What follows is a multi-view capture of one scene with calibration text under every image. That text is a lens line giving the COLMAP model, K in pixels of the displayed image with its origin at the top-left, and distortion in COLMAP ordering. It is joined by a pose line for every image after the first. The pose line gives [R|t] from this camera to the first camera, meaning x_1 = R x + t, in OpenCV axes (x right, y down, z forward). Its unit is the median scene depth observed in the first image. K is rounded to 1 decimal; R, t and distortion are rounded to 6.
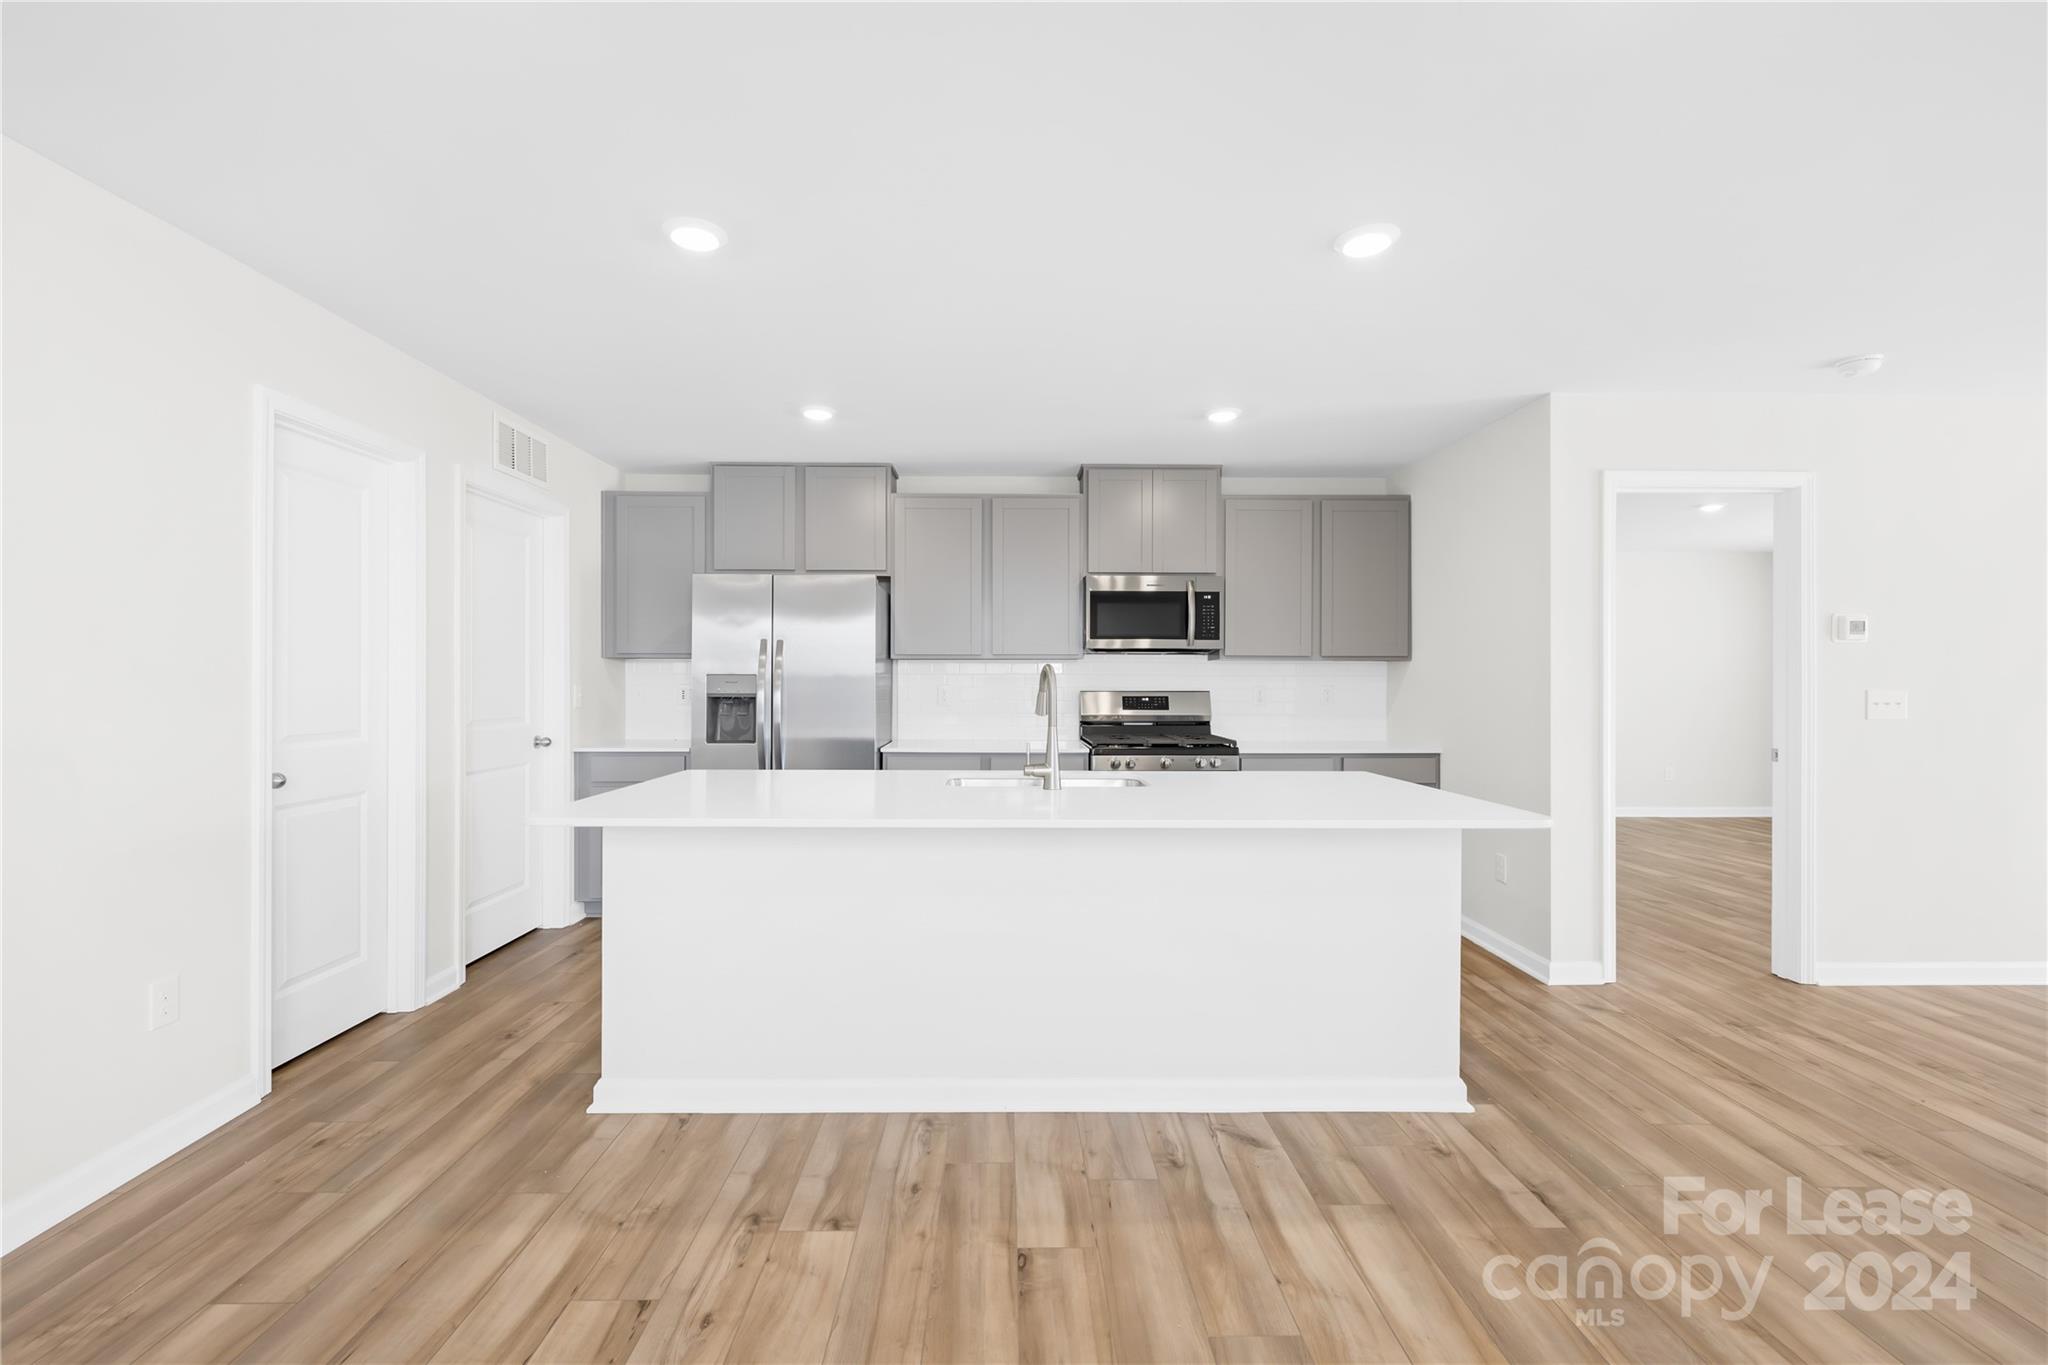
lens RADIAL K [[849.0, 0, 1032.6], [0, 849.0, 681.0], [0, 0, 1]] dist [-0.001056, -0.000401]
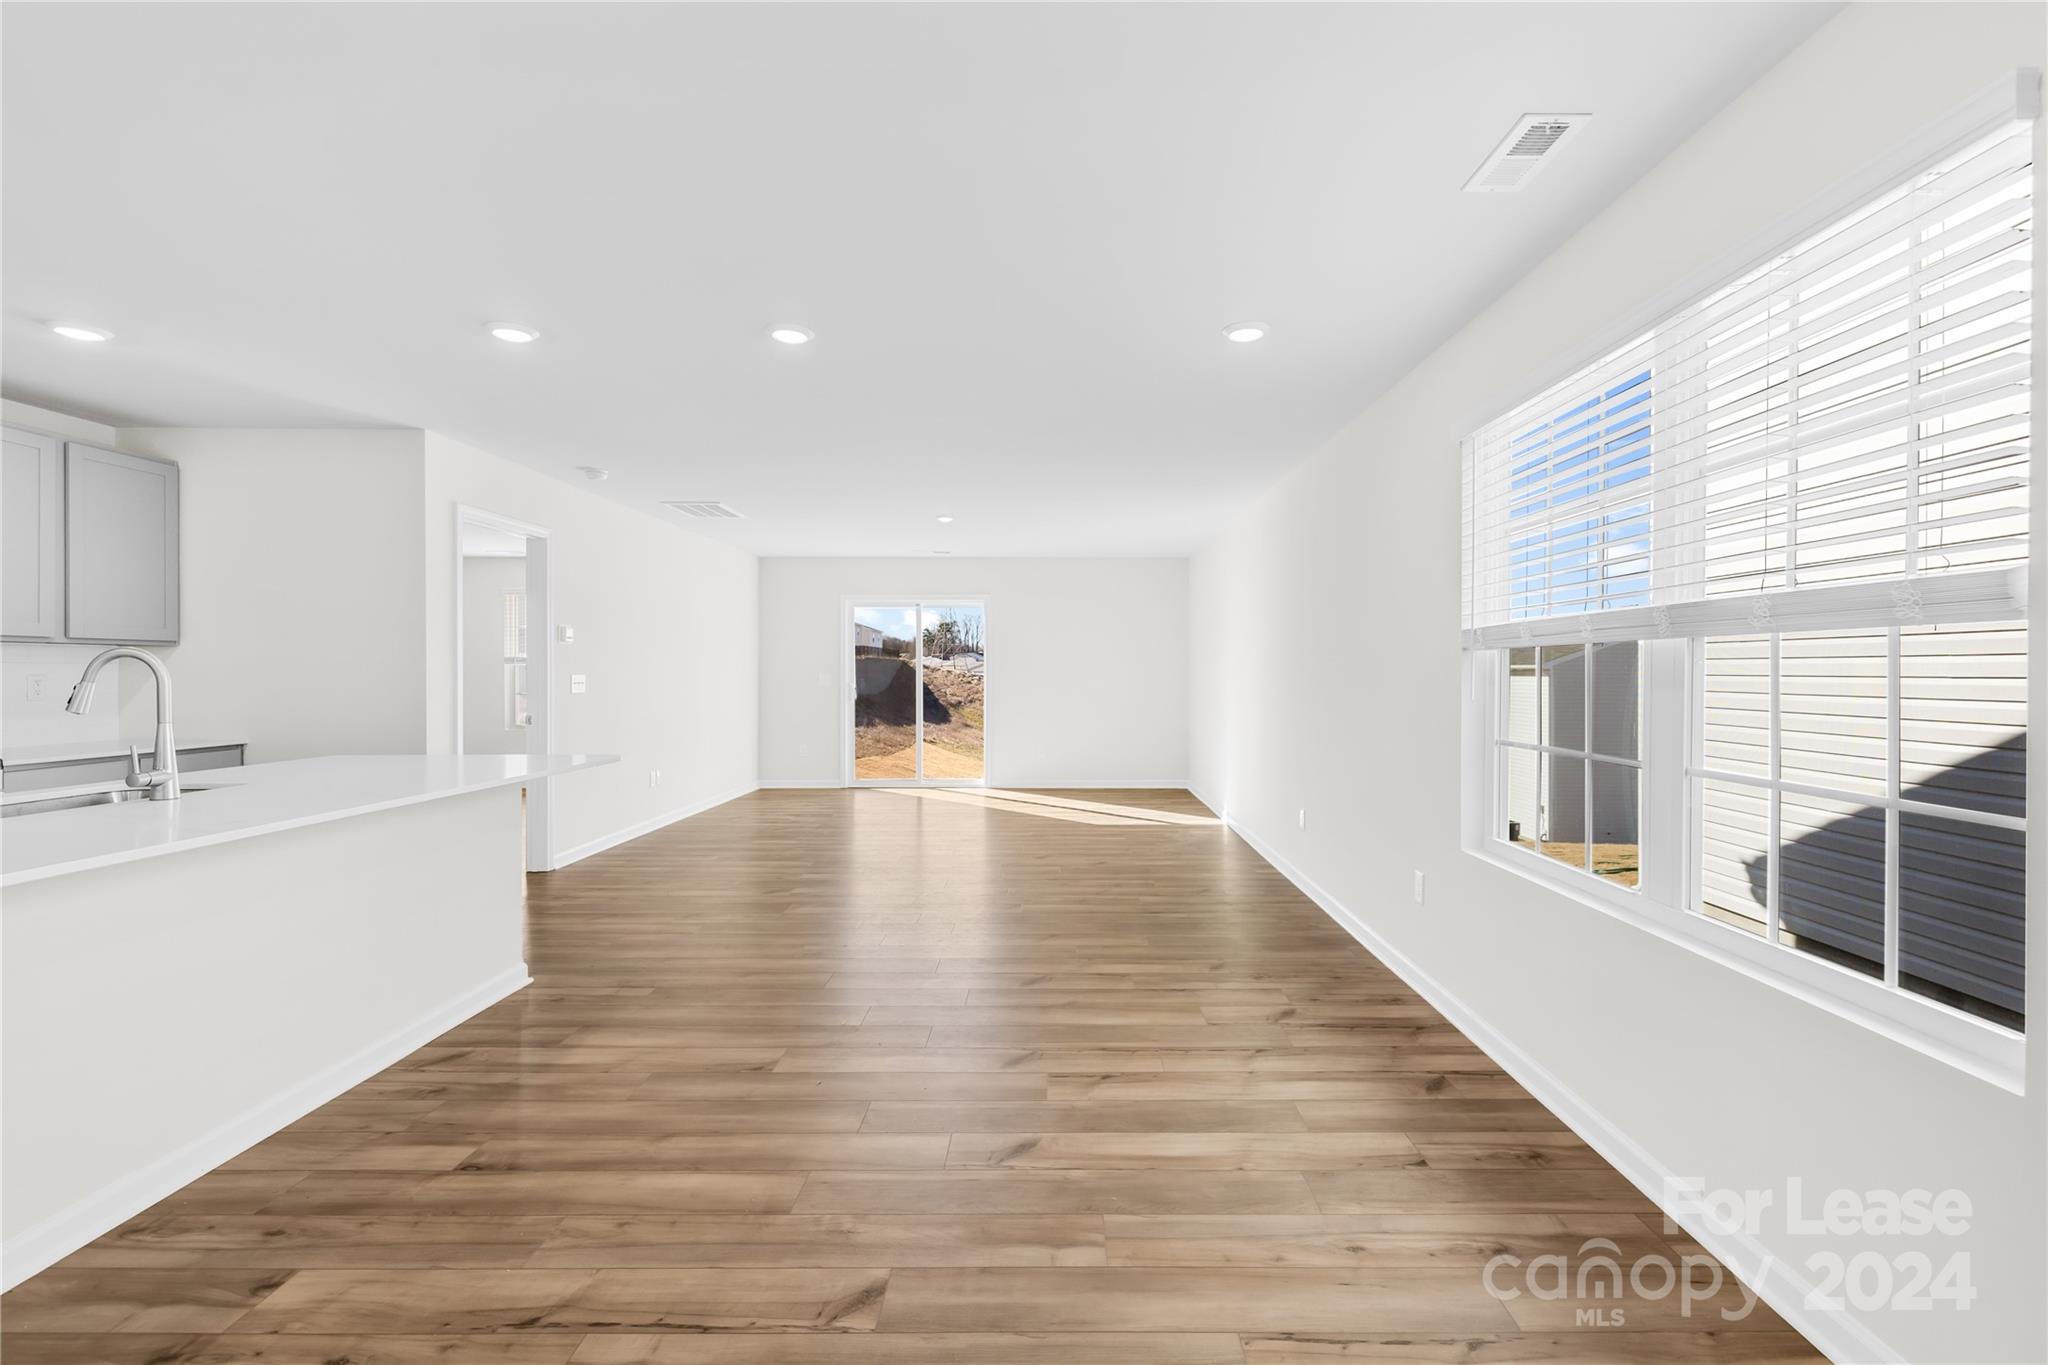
lens RADIAL K [[848.9, 0, 995.0], [0, 848.9, 678.9], [0, 0, 1]] dist [-0.002100, -0.000346]
pose [[0.090366, -0.011961, 0.995837, -0.723282], [-0.000444, 0.999927, 0.012051, -0.000915], [-0.995909, -0.001531, 0.090354, 0.119131]]
